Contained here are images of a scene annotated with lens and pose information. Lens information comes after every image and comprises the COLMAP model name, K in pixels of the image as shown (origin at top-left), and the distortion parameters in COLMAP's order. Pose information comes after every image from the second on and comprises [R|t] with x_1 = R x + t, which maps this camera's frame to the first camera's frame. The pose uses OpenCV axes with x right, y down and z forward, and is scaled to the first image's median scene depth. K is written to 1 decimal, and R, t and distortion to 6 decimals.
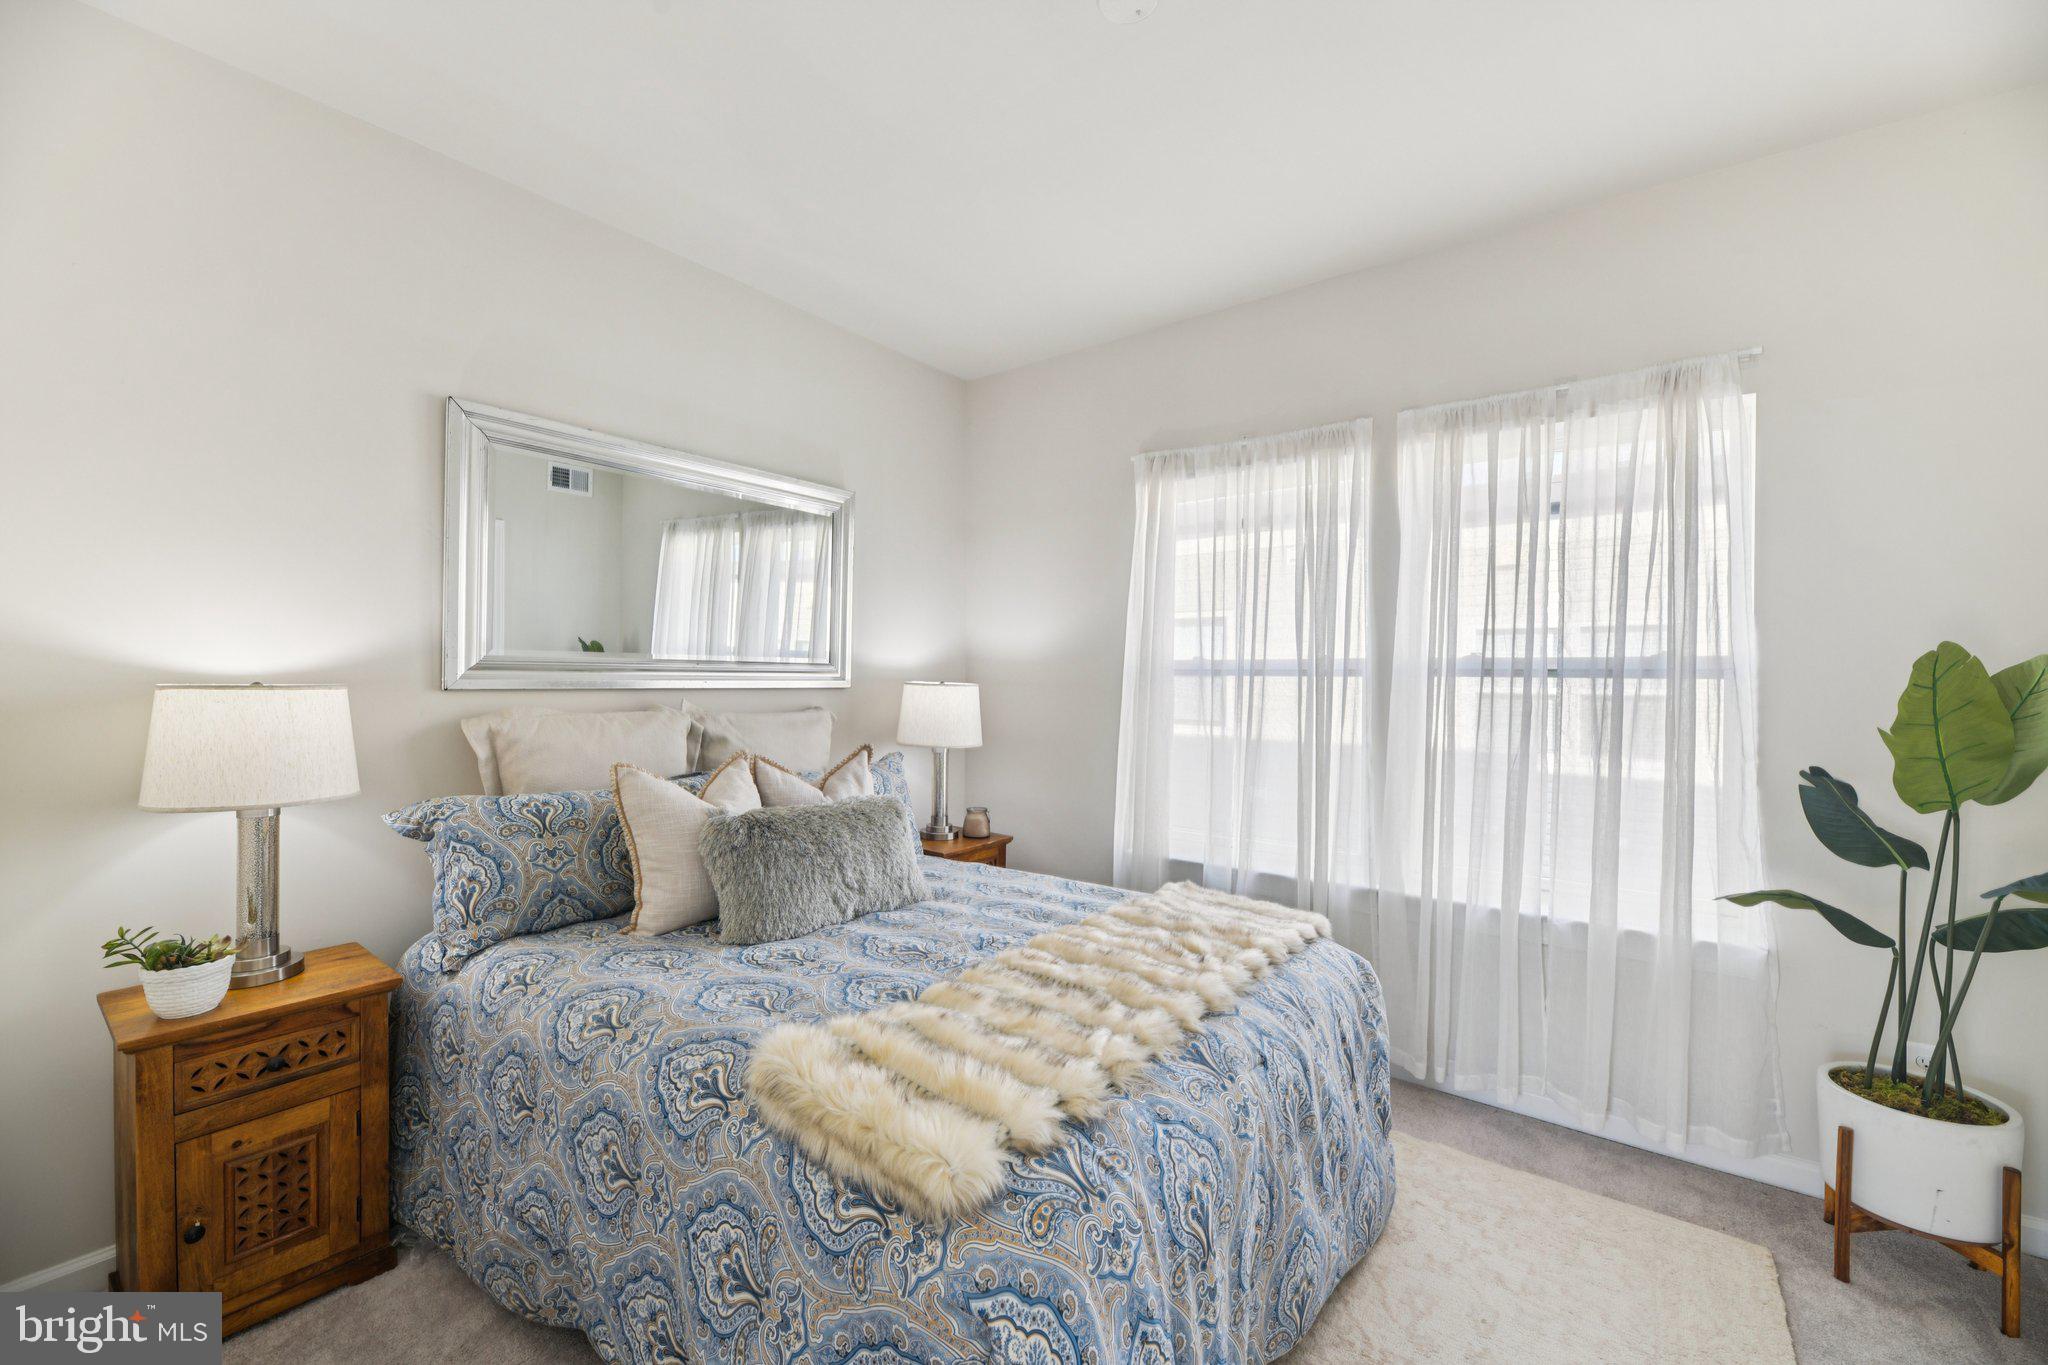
lens RADIAL K [[820.7, 0, 1034.4], [0, 820.7, 679.3], [0, 0, 1]] dist [-0.004191, -0.003589]
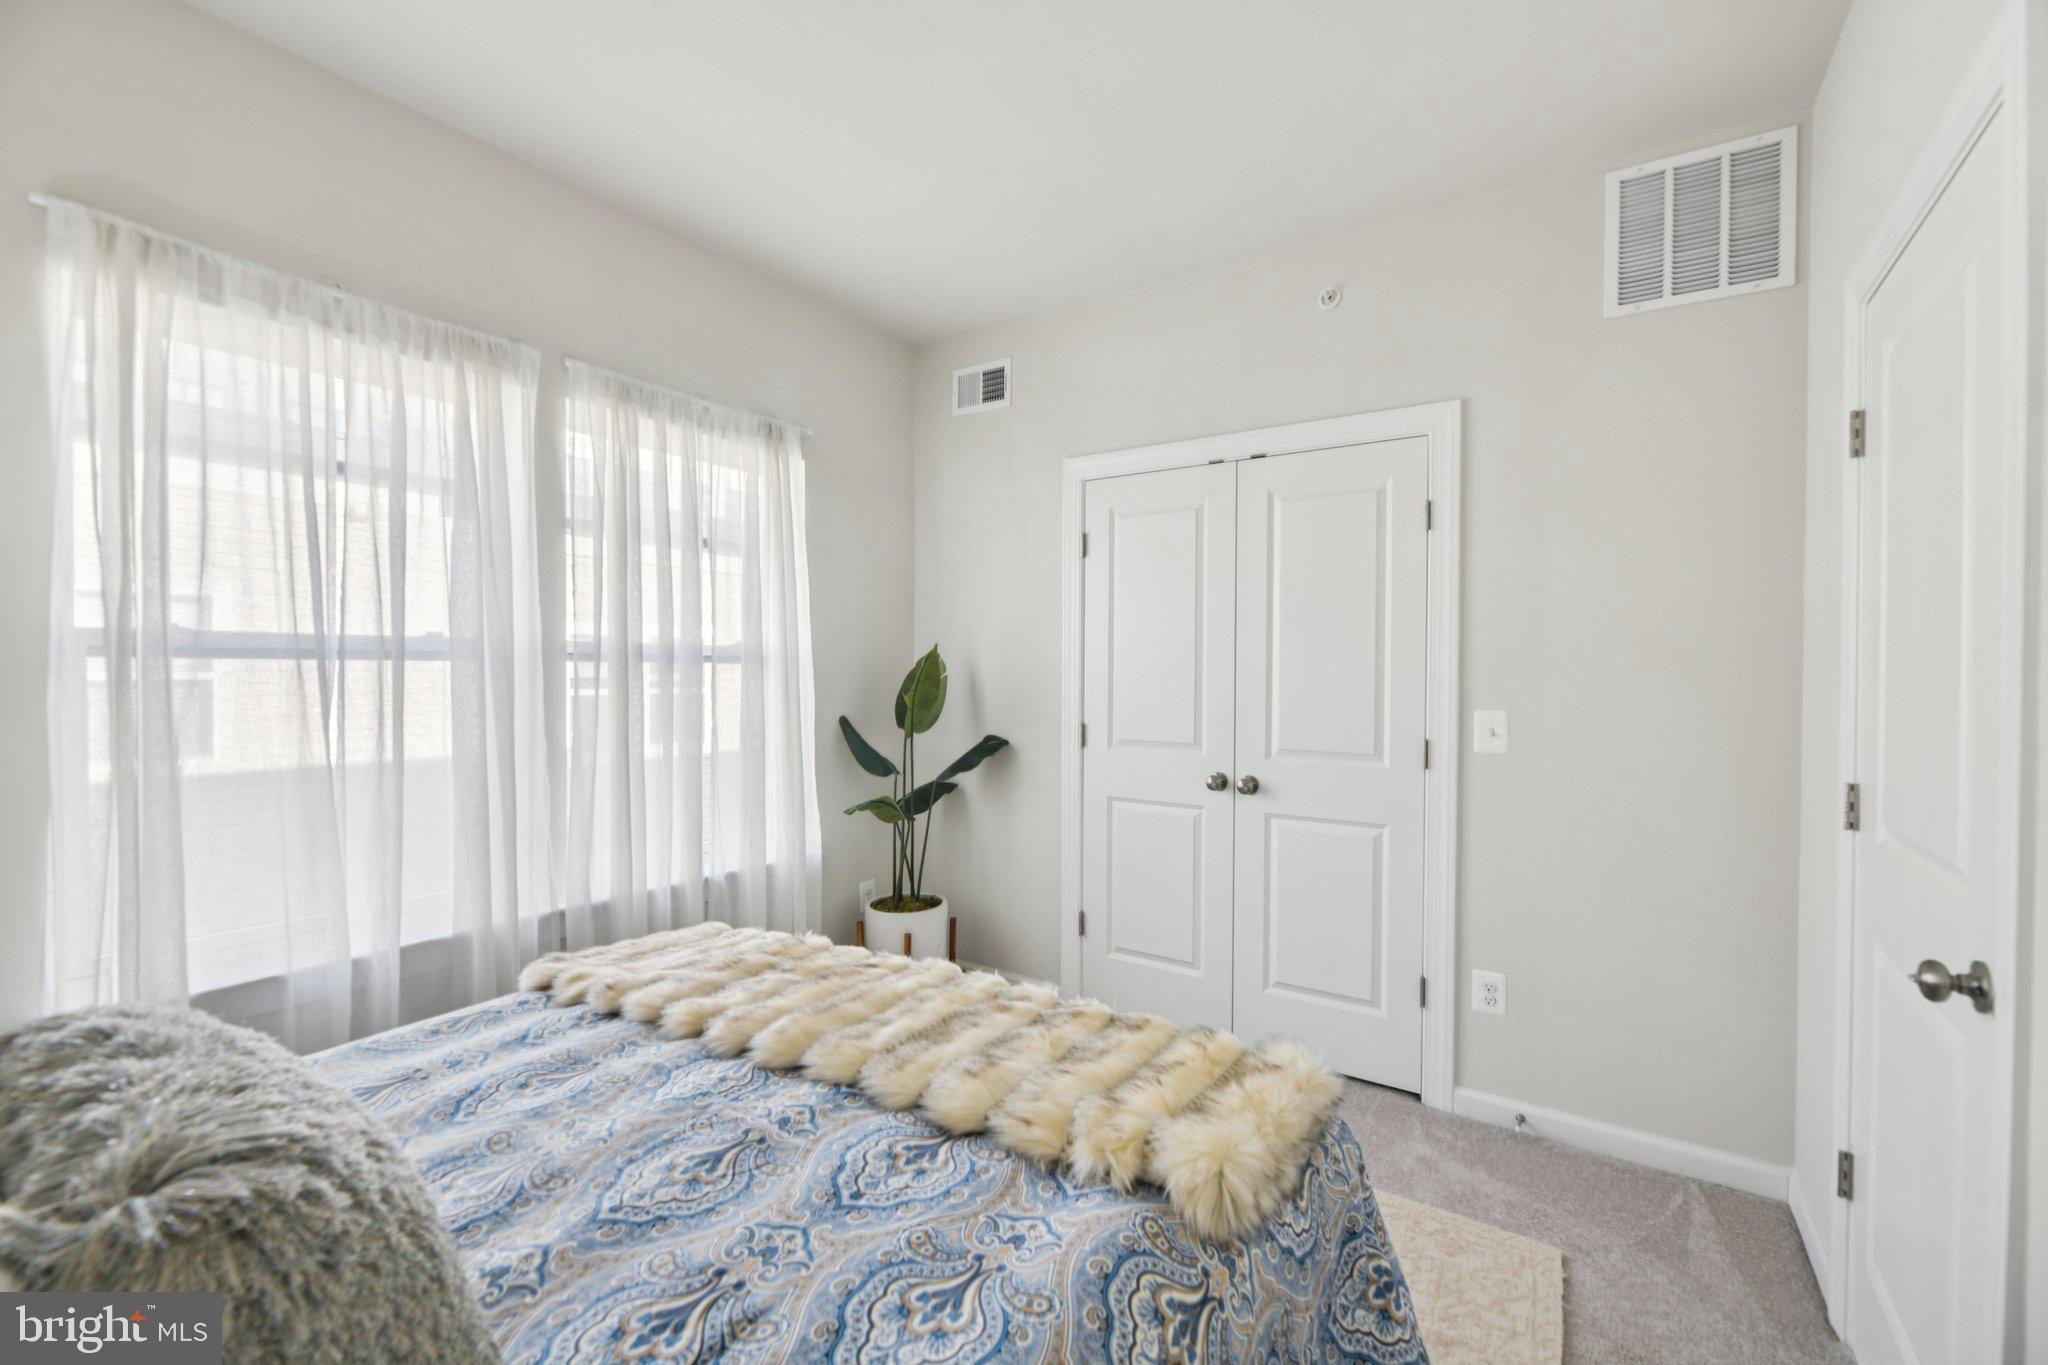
lens RADIAL K [[862.5, 0, 1029.7], [0, 862.5, 677.6], [0, 0, 1]] dist [0.001574, 0.000045]
pose [[-0.055856, -0.020087, 0.998237, -0.643343], [-0.004795, 0.999791, 0.019850, -0.008377], [-0.998427, -0.003677, -0.055941, 0.712616]]
